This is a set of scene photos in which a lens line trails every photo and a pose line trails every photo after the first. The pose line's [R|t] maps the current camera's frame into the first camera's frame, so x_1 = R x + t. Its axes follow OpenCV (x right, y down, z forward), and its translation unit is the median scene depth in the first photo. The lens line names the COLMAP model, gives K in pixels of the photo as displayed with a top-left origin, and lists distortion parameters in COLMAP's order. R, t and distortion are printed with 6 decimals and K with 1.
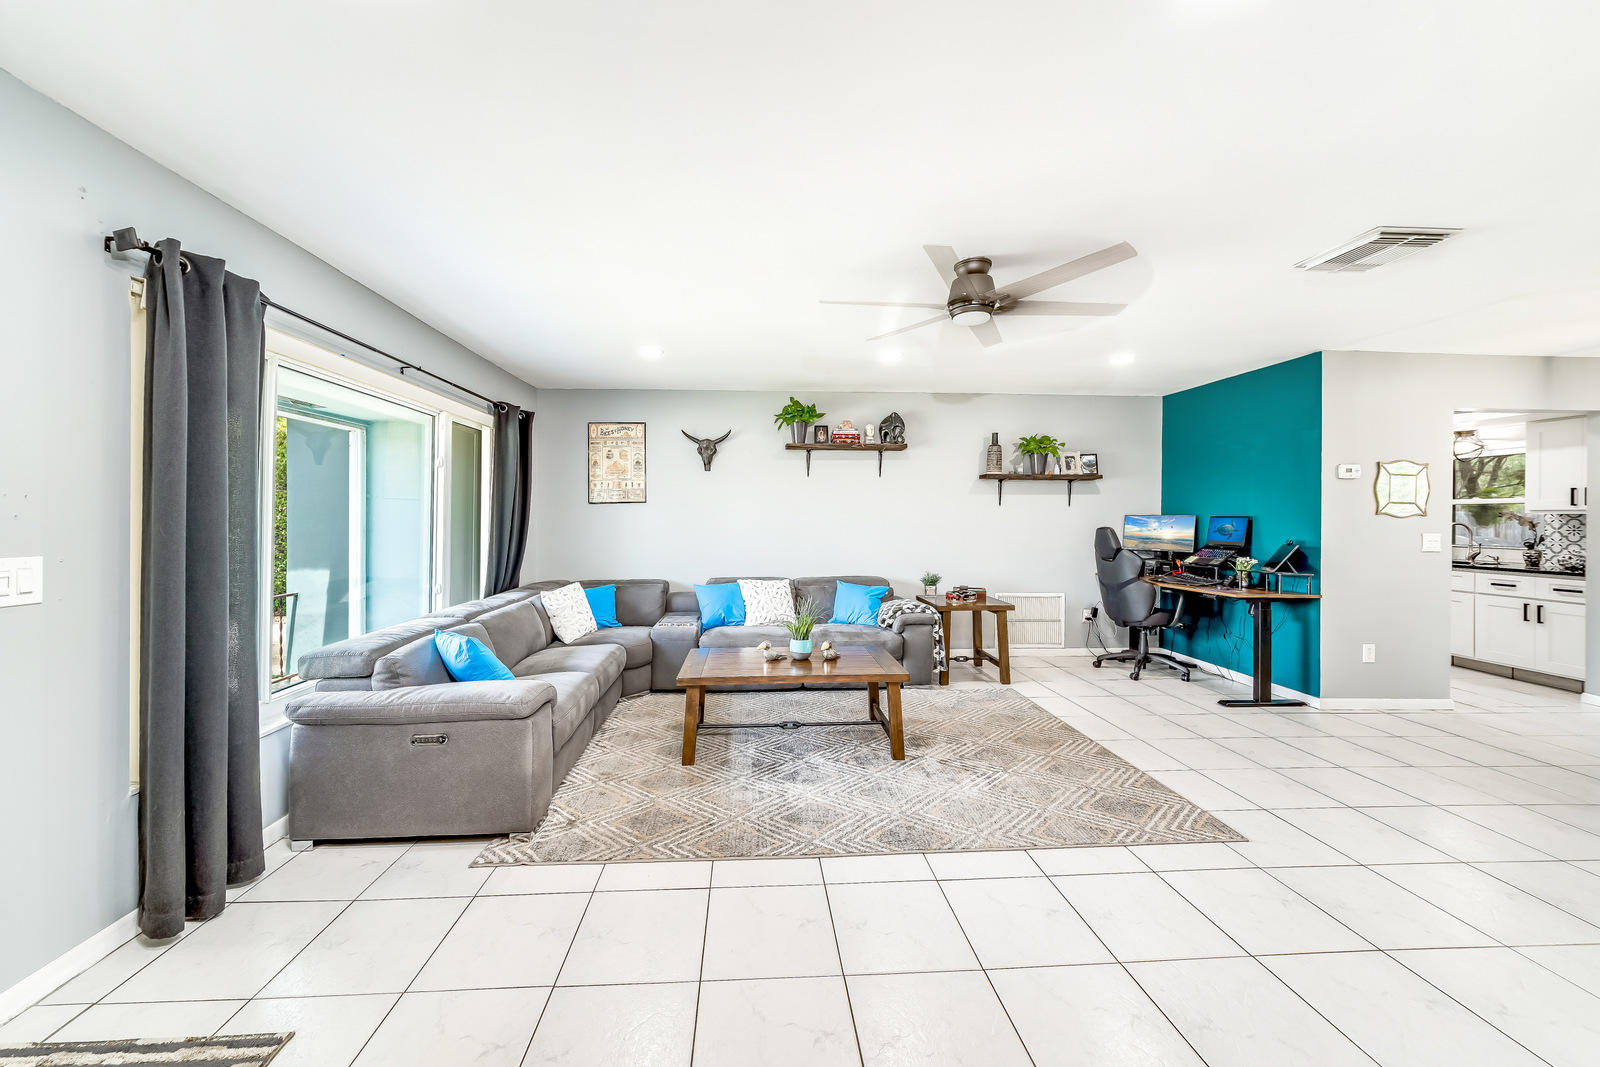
lens RADIAL K [[573.4, 0, 770.7], [0, 573.4, 512.8], [0, 0, 1]] dist [-0.005584, -0.000042]
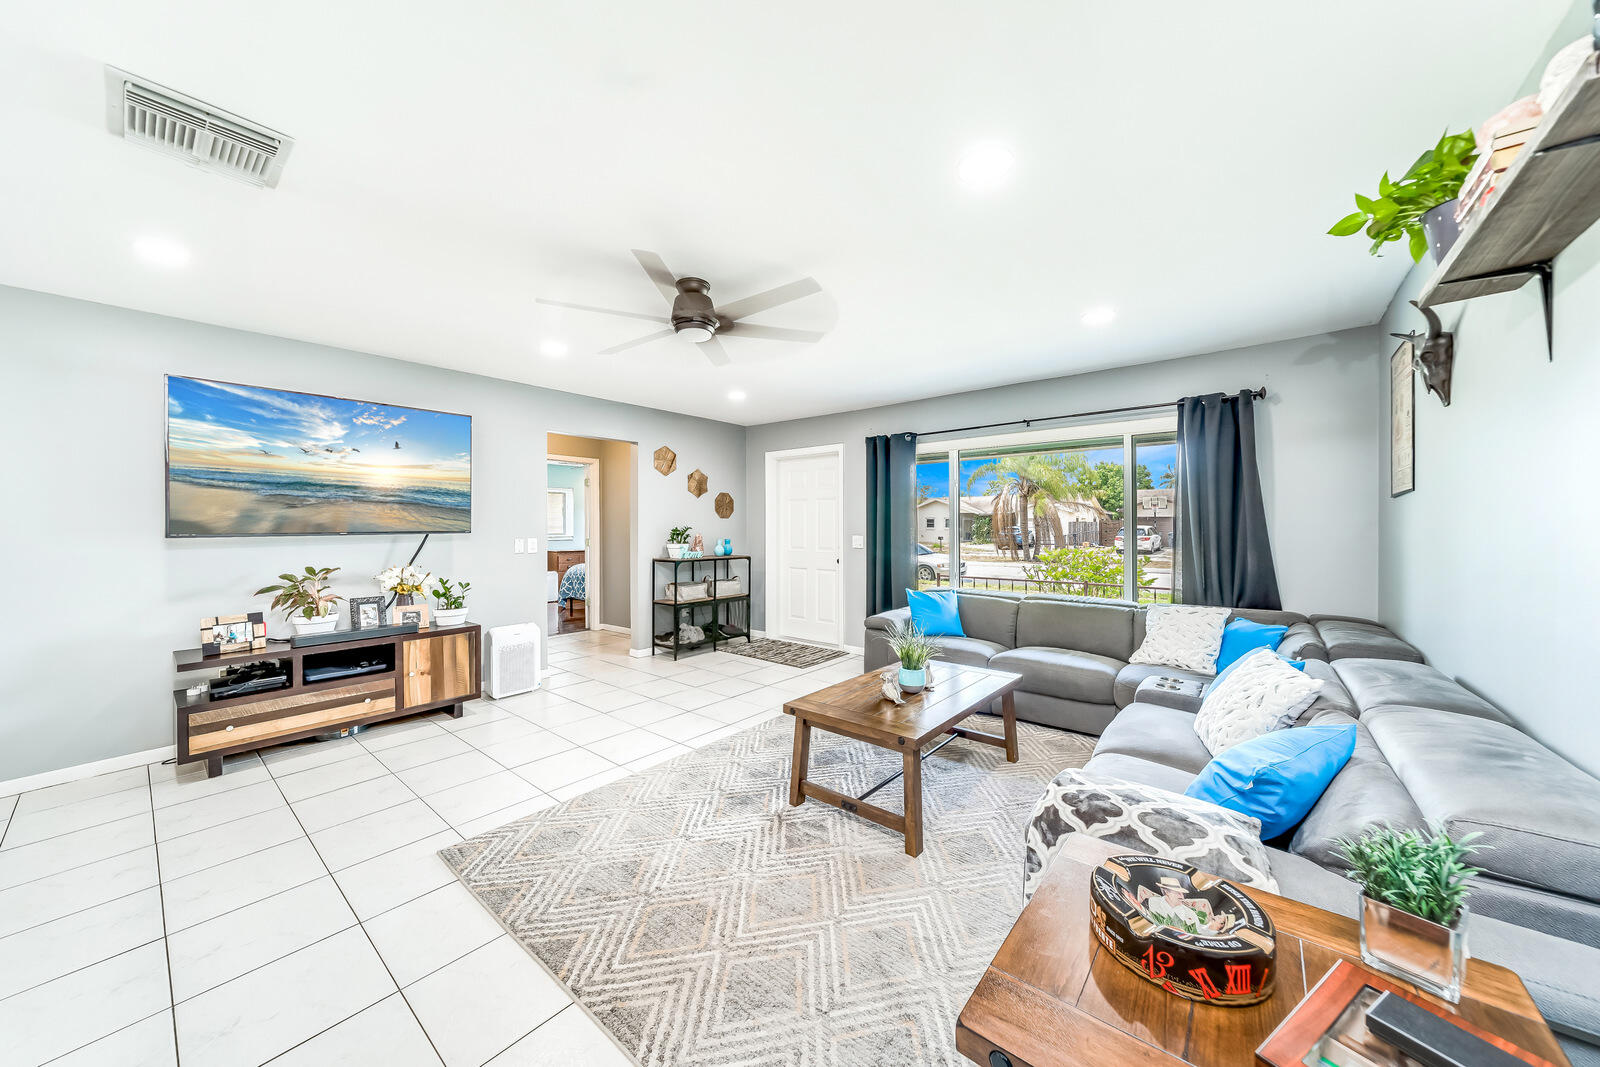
lens RADIAL K [[559.2, 0, 791.9], [0, 559.2, 530.6], [0, 0, 1]] dist [-0.007217, 0.001002]
pose [[-0.672081, 0.006083, -0.740452, 0.566190], [0.008524, 0.999964, 0.000478, 0.012781], [0.740428, -0.005991, -0.672109, 1.046280]]
